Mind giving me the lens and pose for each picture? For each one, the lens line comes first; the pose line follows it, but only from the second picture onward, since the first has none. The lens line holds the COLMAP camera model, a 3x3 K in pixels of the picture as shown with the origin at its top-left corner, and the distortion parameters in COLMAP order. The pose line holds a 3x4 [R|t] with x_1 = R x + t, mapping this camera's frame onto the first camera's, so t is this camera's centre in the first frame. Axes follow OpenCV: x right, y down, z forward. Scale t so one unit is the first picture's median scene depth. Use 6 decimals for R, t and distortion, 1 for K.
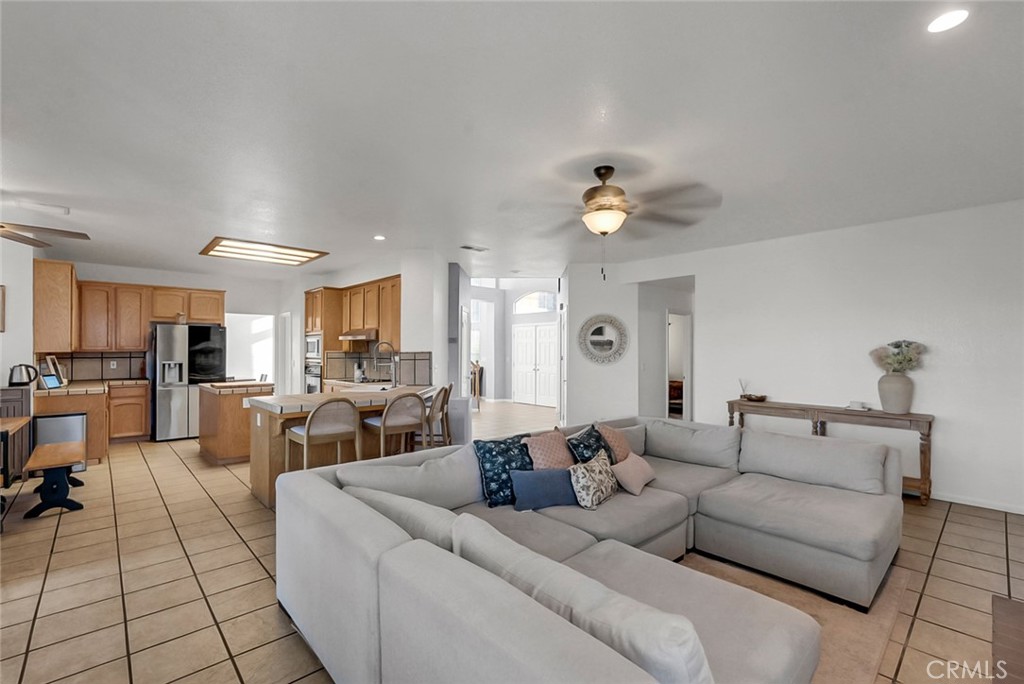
lens RADIAL K [[450.2, 0, 512.0], [0, 450.2, 342.0], [0, 0, 1]] dist [-0.000094, 0.000044]
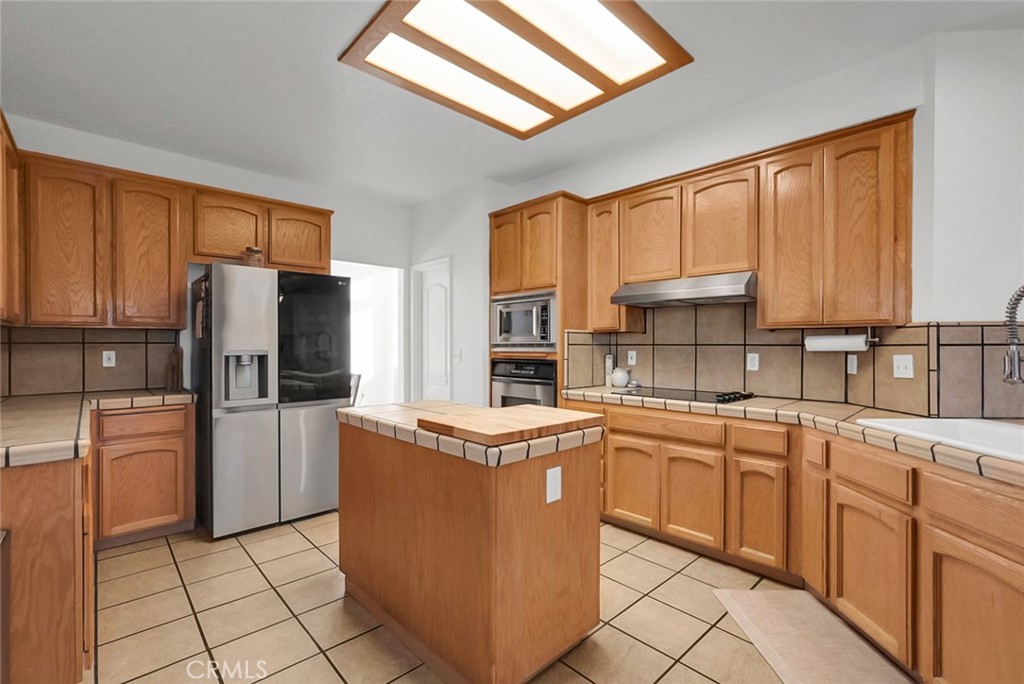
lens RADIAL K [[451.0, 0, 512.0], [0, 451.0, 342.0], [0, 0, 1]] dist [-0.002965, -0.000307]
pose [[0.999984, -0.000620, 0.005708, -0.495154], [0.000554, 0.999934, 0.011466, 0.029321], [-0.005715, -0.011462, 0.999918, 0.559569]]
